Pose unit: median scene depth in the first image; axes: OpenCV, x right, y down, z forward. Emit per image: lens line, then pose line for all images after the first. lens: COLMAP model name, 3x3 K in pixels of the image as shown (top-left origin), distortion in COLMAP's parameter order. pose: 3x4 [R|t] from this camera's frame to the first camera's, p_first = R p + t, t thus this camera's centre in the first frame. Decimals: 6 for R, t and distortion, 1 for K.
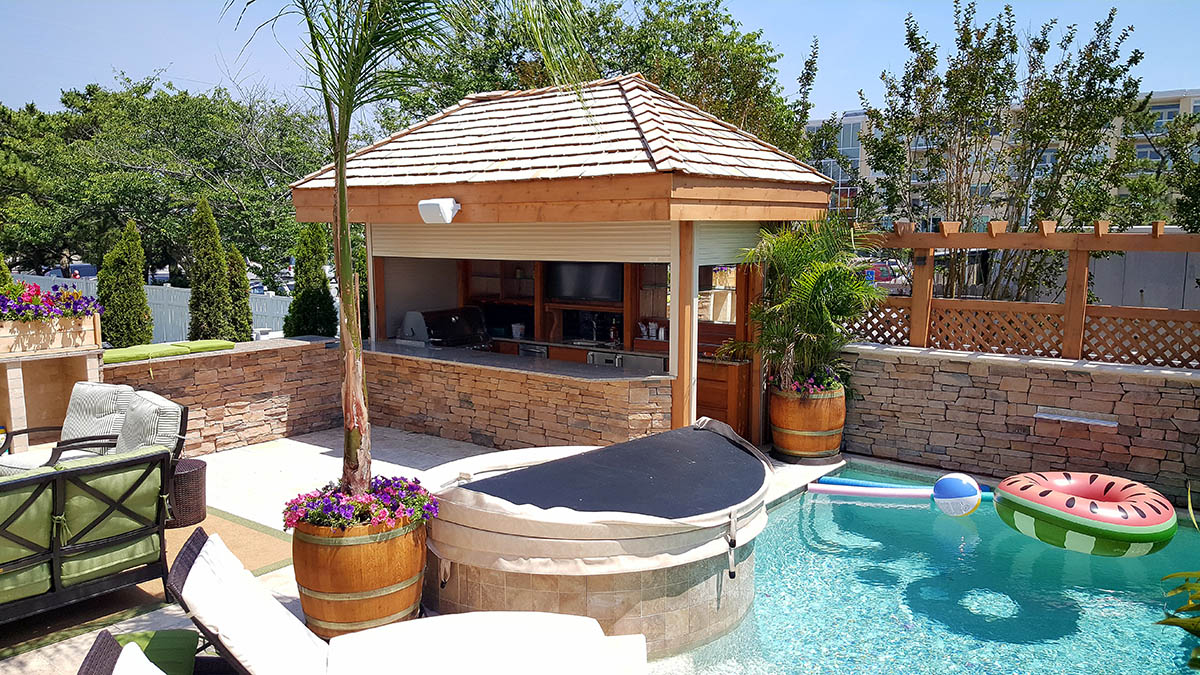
lens RADIAL K [[898.2, 0, 602.7], [0, 898.2, 329.6], [0, 0, 1]] dist [0.034236, -0.013990]
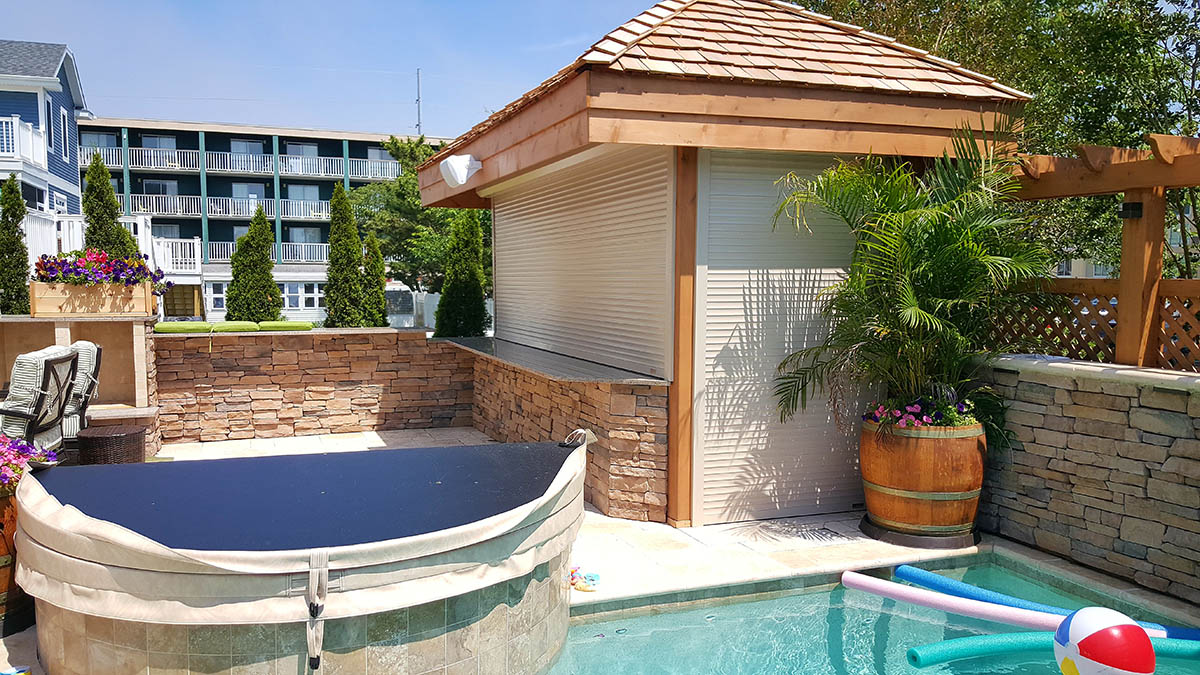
lens RADIAL K [[898.2, 0, 594.3], [0, 898.2, 348.2], [0, 0, 1]] dist [0.034236, -0.013990]
pose [[0.848099, 0.042637, -0.528120, 0.372887], [-0.059828, 0.998088, -0.015498, 0.038489], [0.526450, 0.044741, 0.849028, 0.357166]]
